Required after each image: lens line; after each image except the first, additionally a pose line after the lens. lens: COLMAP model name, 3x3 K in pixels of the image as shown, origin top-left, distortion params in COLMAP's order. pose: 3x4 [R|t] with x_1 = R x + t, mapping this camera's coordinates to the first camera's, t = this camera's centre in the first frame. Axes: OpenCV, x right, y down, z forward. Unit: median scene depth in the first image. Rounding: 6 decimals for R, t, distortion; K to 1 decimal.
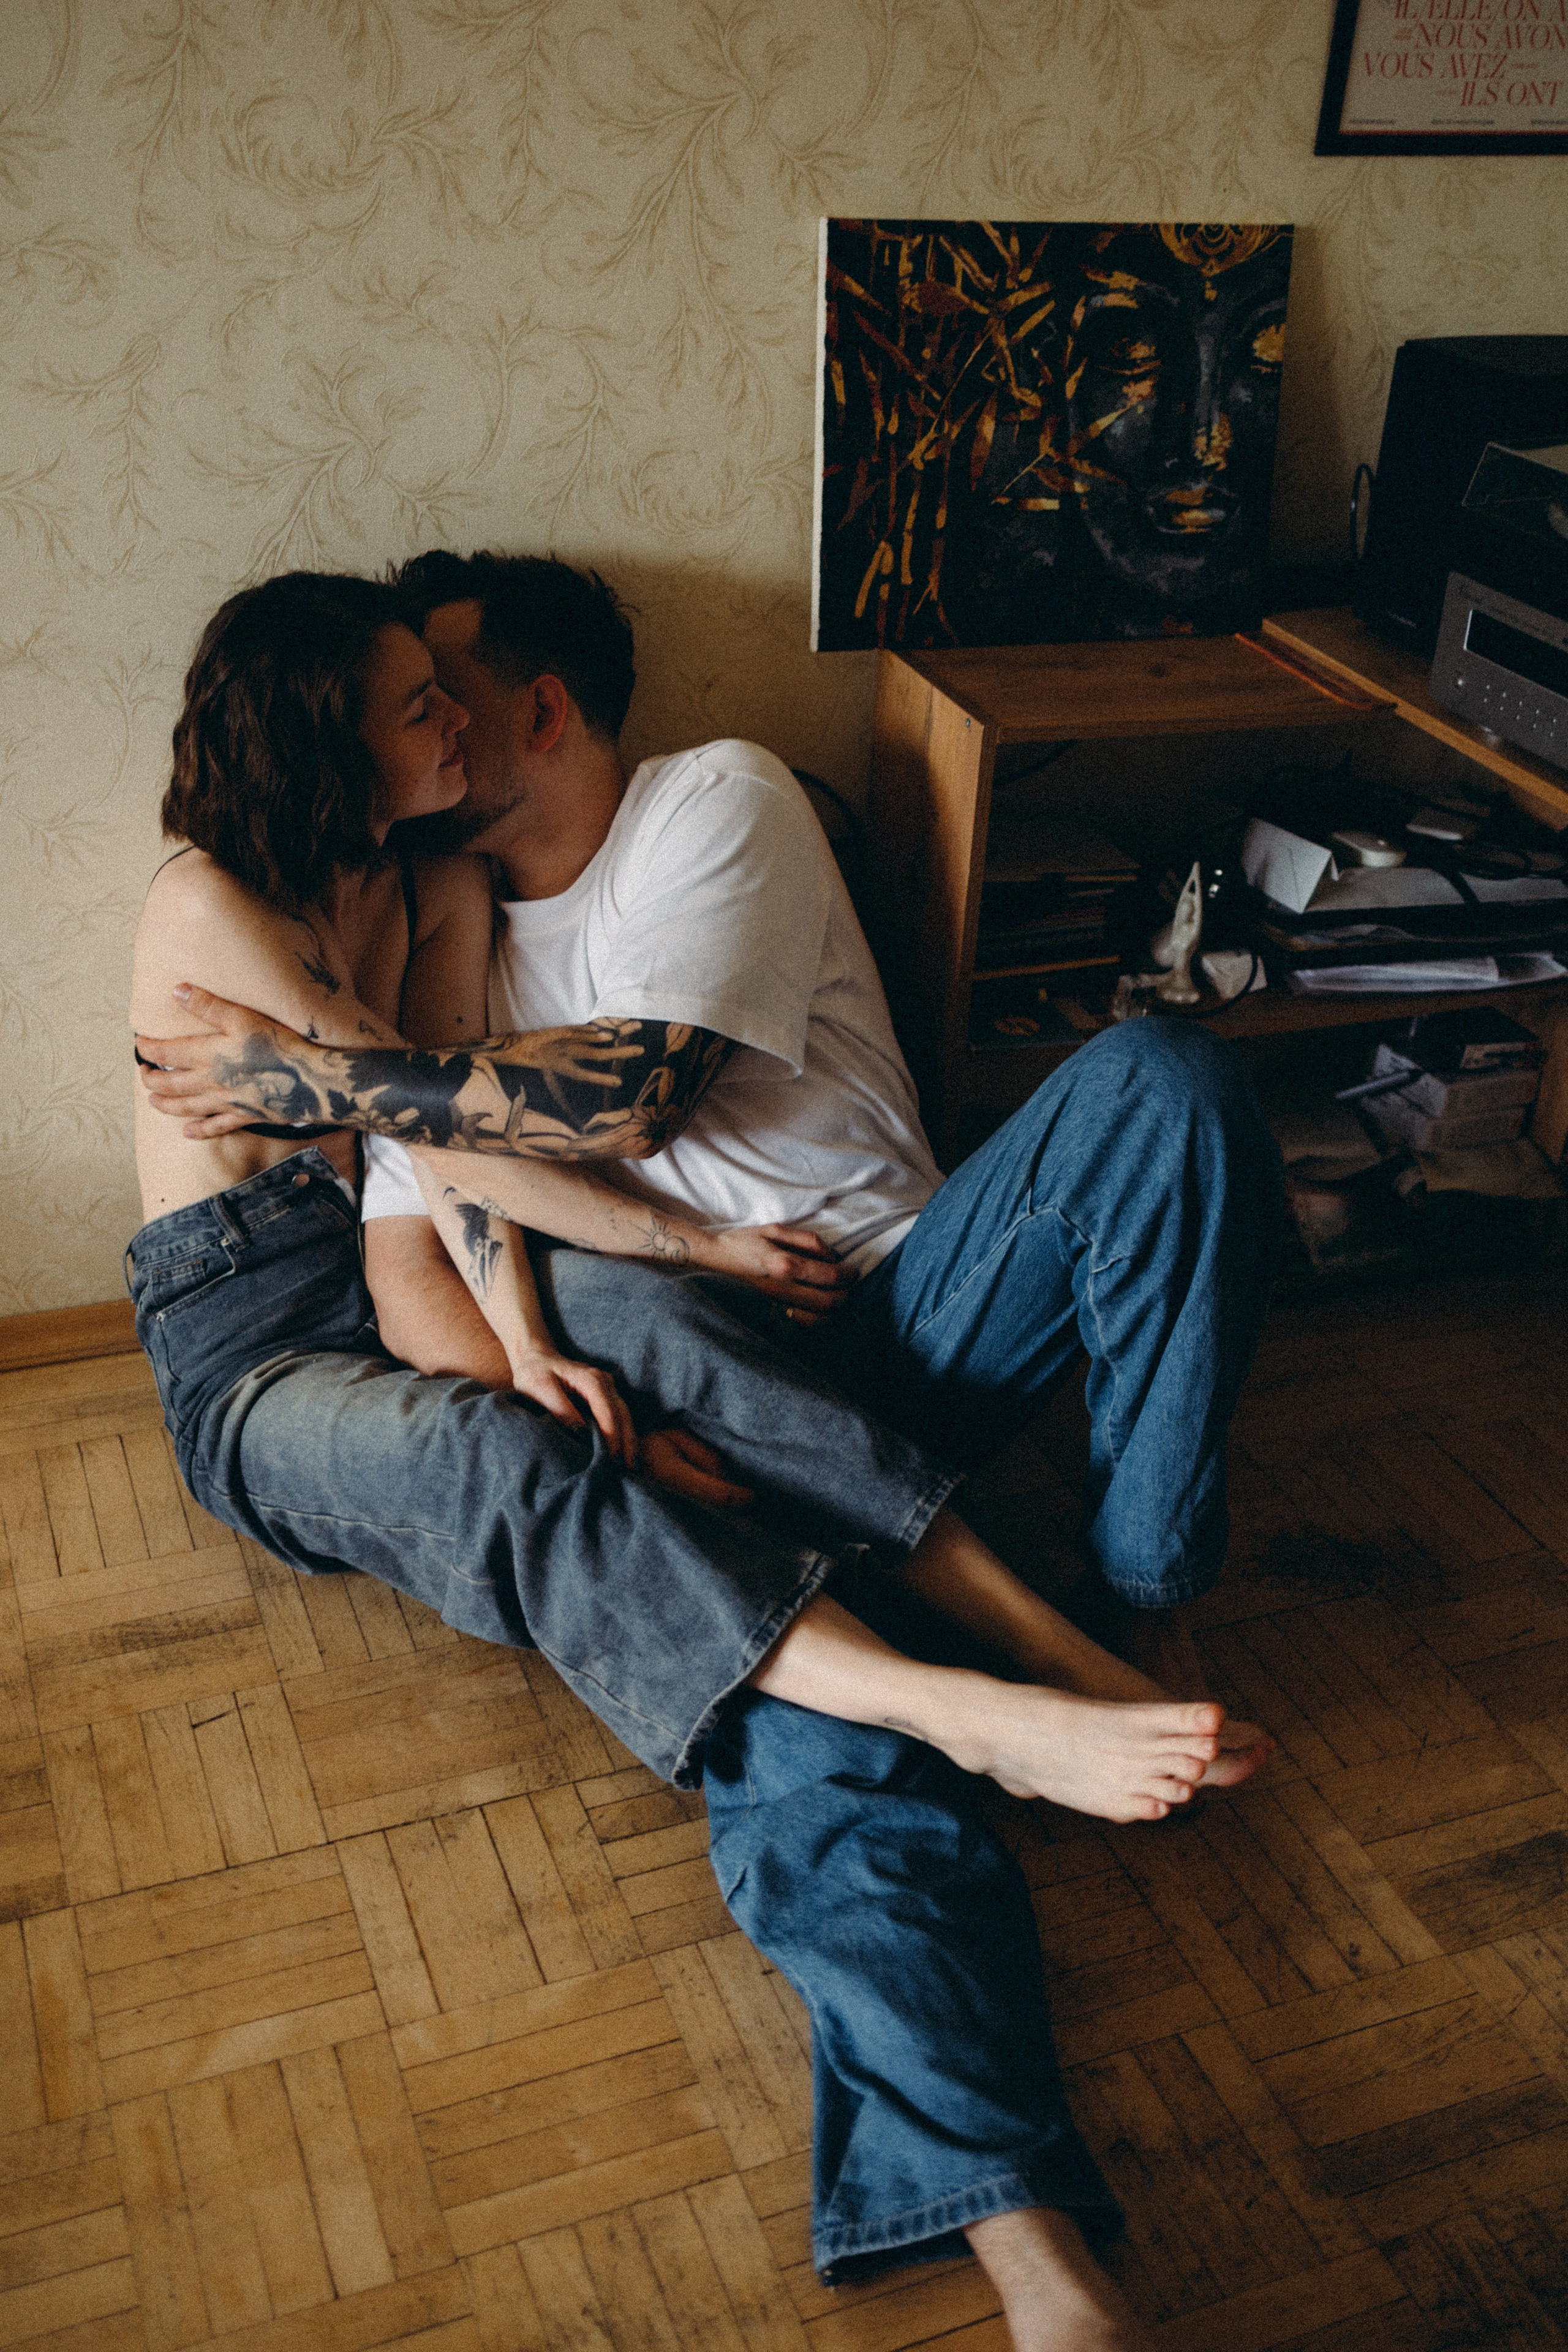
lens RADIAL K [[2345.5, 0, 785.1], [0, 2345.5, 1167.7], [0, 0, 1]] dist [0.008046, 0.000000]
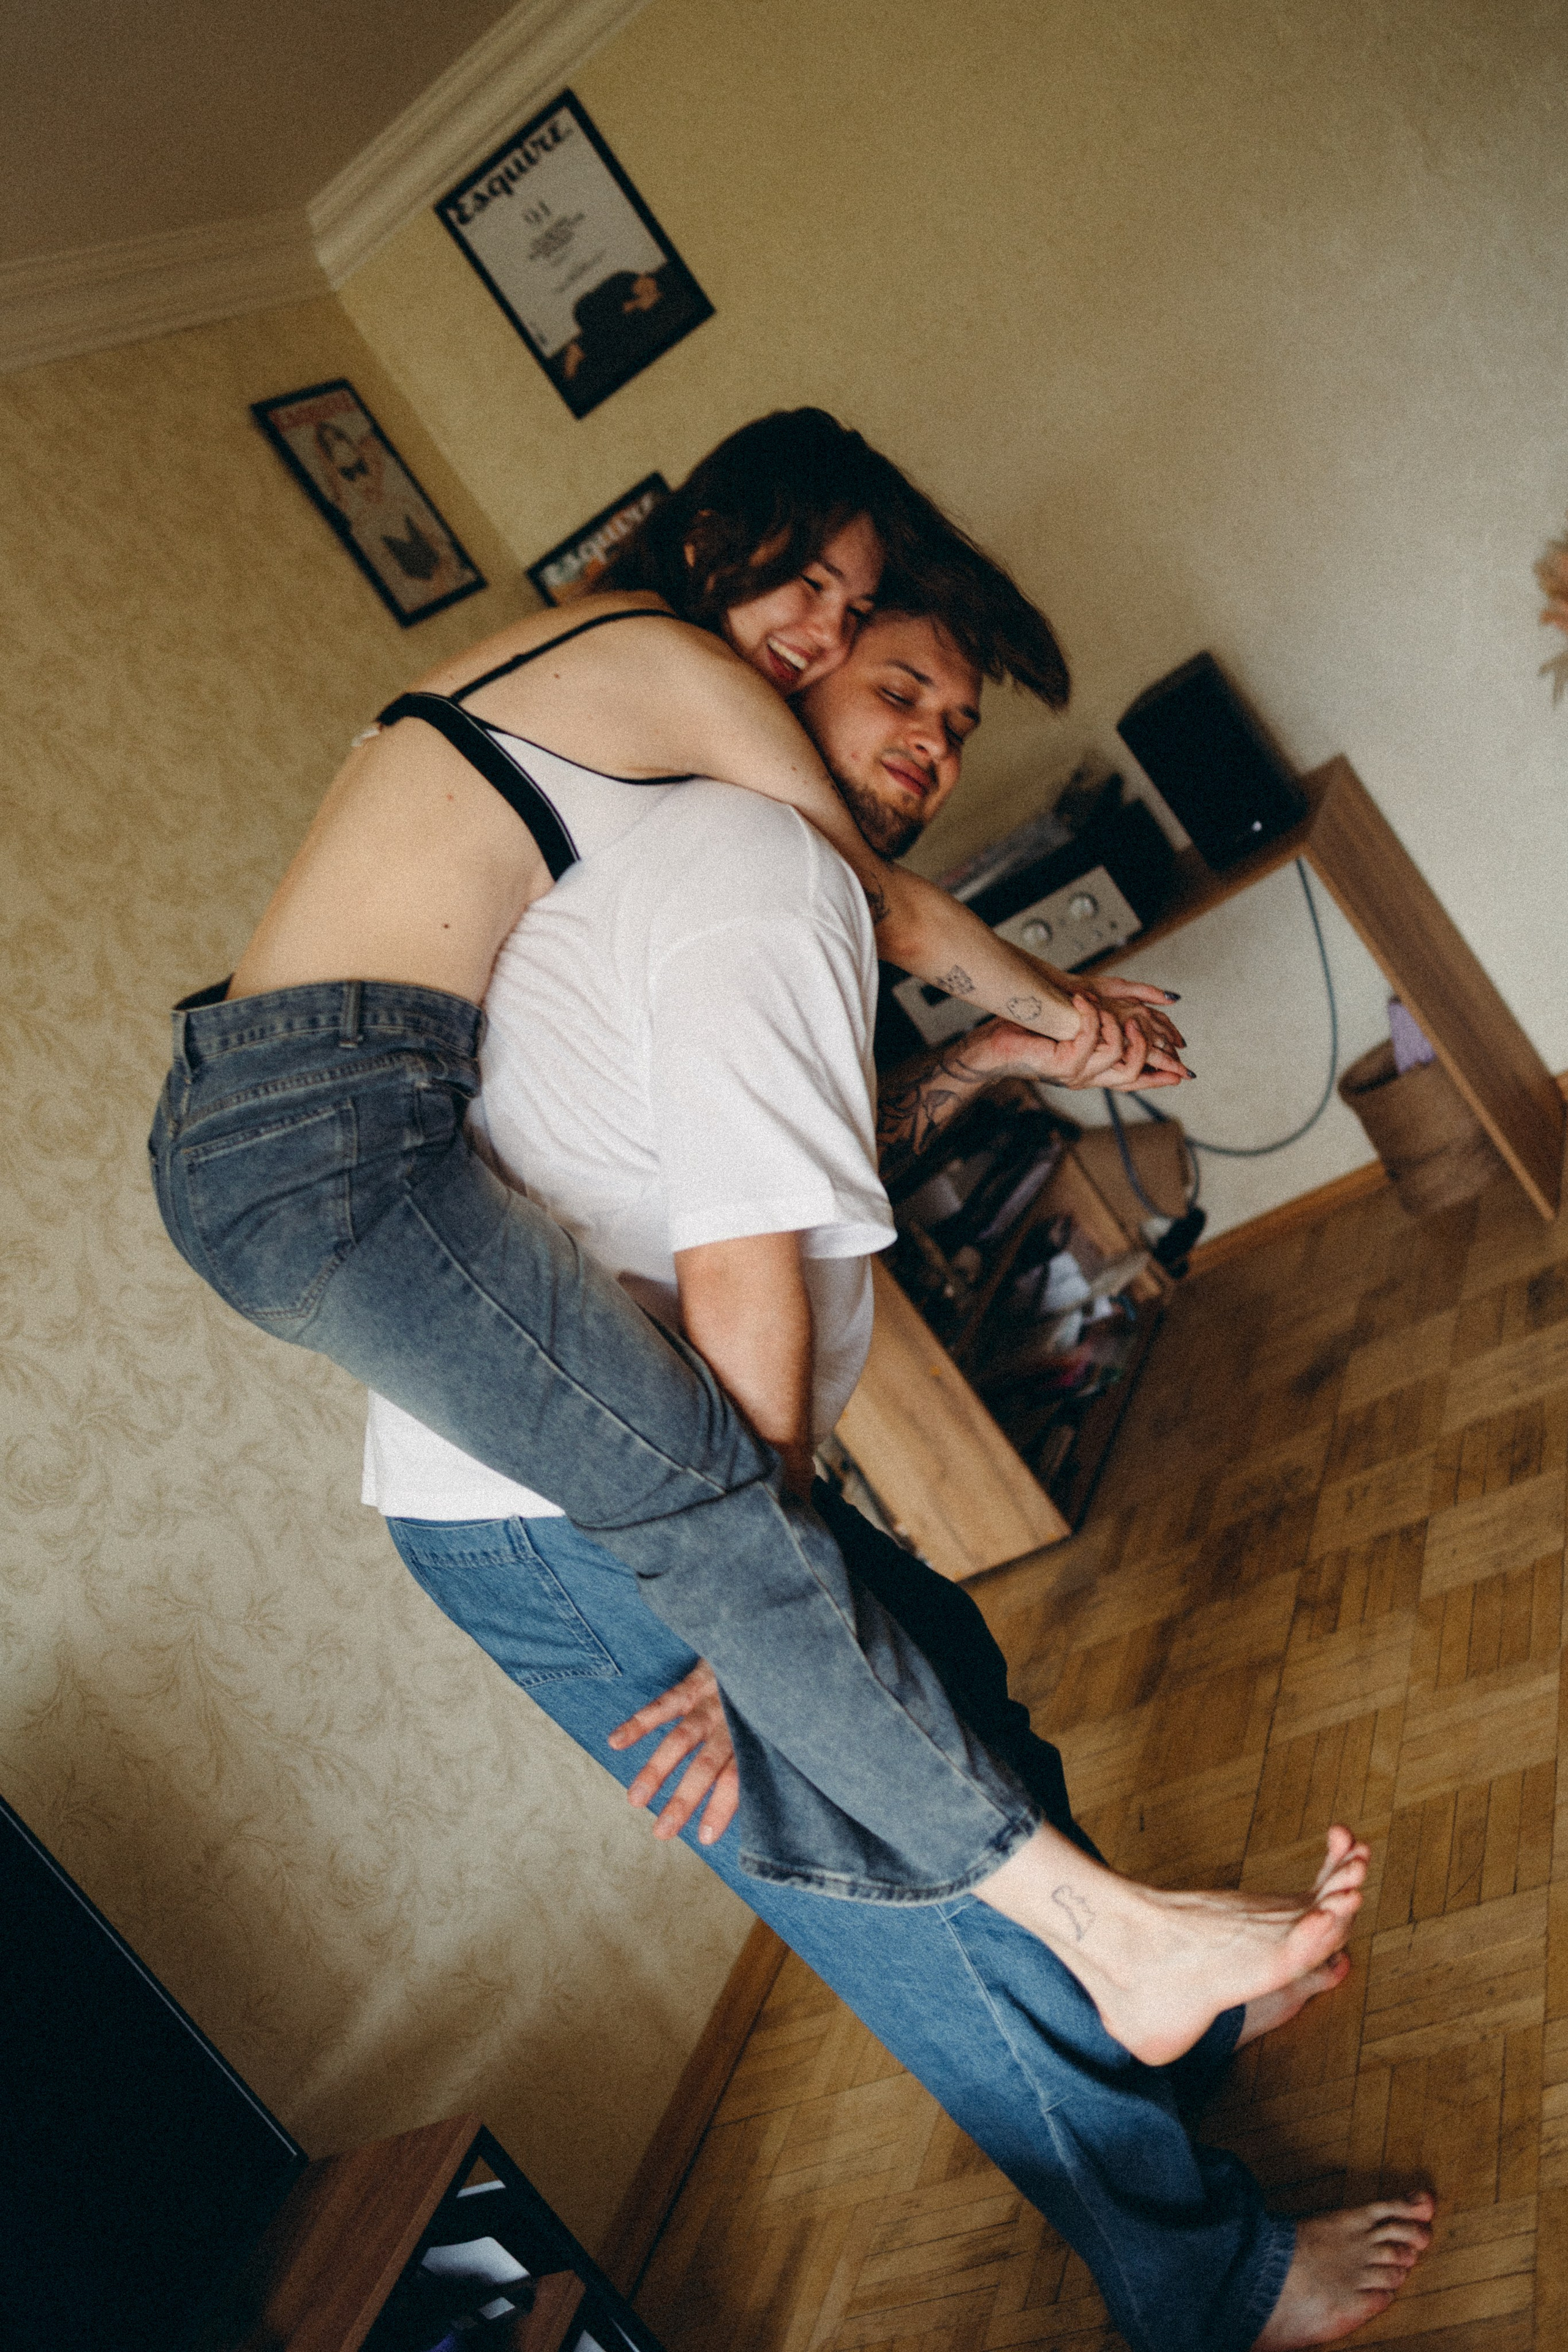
lens RADIAL K [[2345.5, 0, 779.8], [0, 2345.5, 1176.8], [0, 0, 1]] dist [0.008046, 0.000000]
pose [[0.538178, -0.592703, 0.599222, -0.898165], [0.813212, 0.551984, -0.184390, 0.087416], [-0.221472, 0.586529, 0.779059, -0.299443]]
